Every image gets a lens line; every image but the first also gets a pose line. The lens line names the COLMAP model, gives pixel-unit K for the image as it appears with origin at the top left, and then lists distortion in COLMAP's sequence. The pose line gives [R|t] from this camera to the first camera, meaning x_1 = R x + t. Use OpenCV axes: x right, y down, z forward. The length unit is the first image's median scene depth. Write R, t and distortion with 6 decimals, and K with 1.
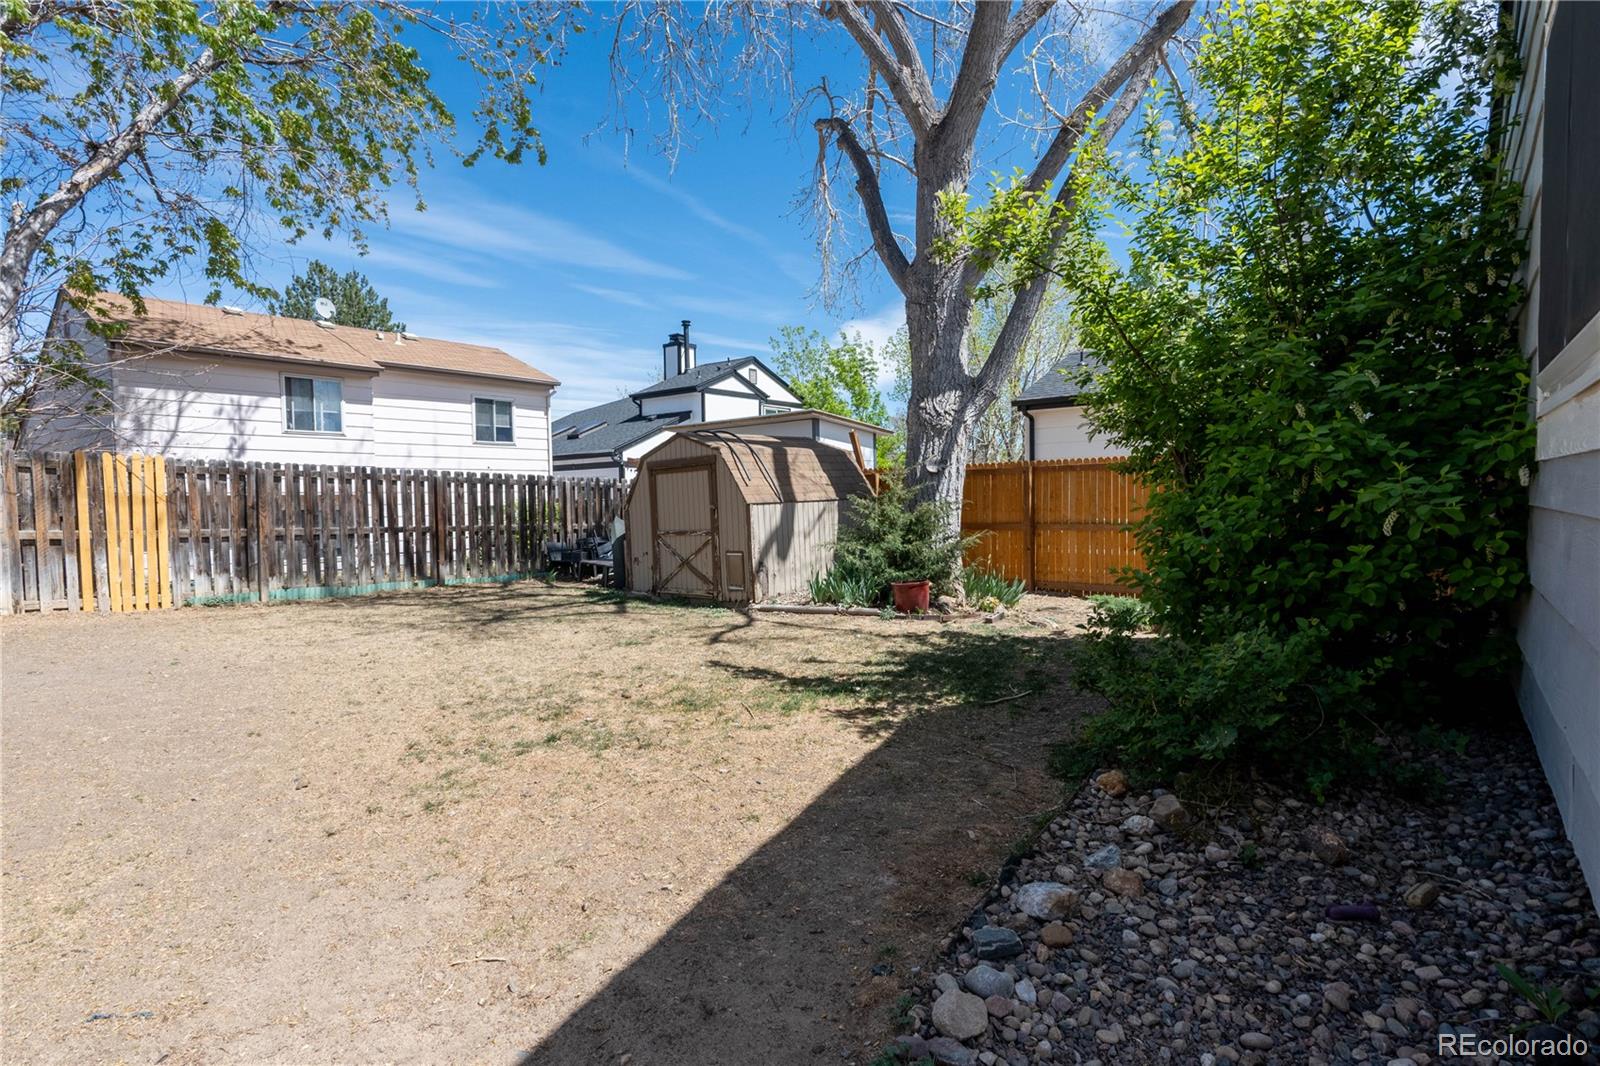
lens RADIAL K [[798.2, 0, 799.4], [0, 798.2, 531.9], [0, 0, 1]] dist [-0.004779, 0.003272]
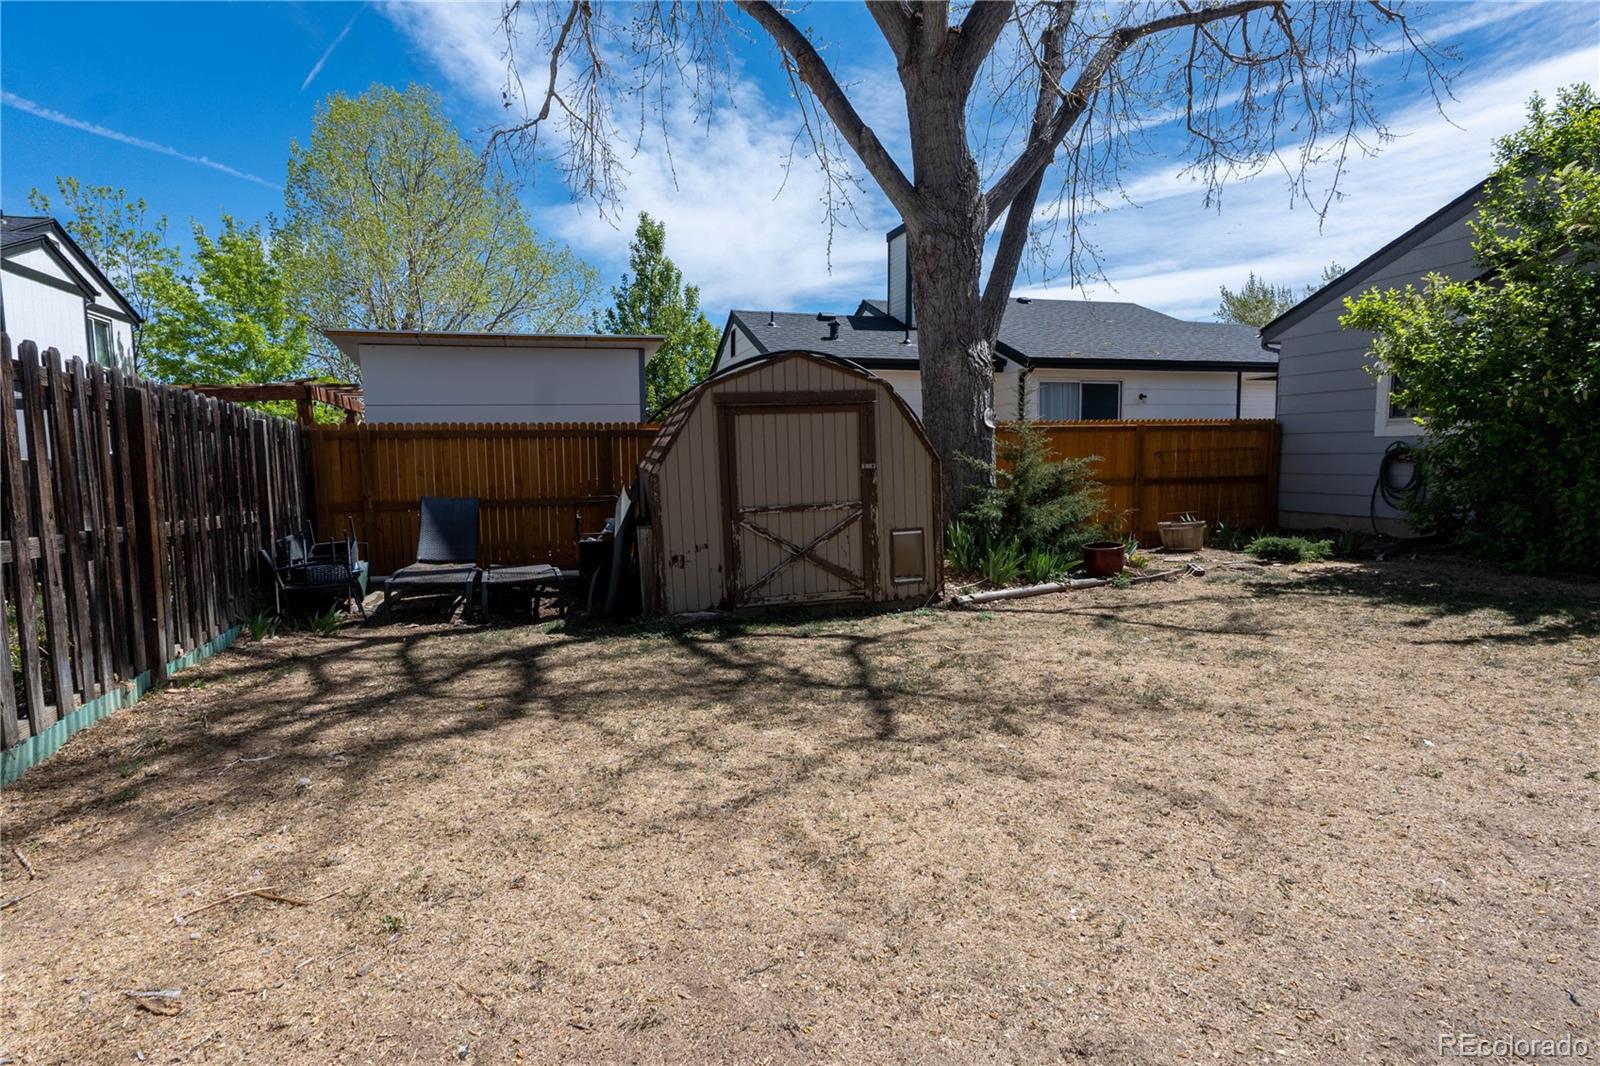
lens RADIAL K [[798.2, 0, 800.0], [0, 798.2, 532.8], [0, 0, 1]] dist [-0.004779, 0.003272]
pose [[0.566699, -0.067258, 0.821175, -0.673440], [0.037033, 0.997735, 0.056163, -0.014532], [-0.823092, -0.001417, 0.567906, 0.632901]]
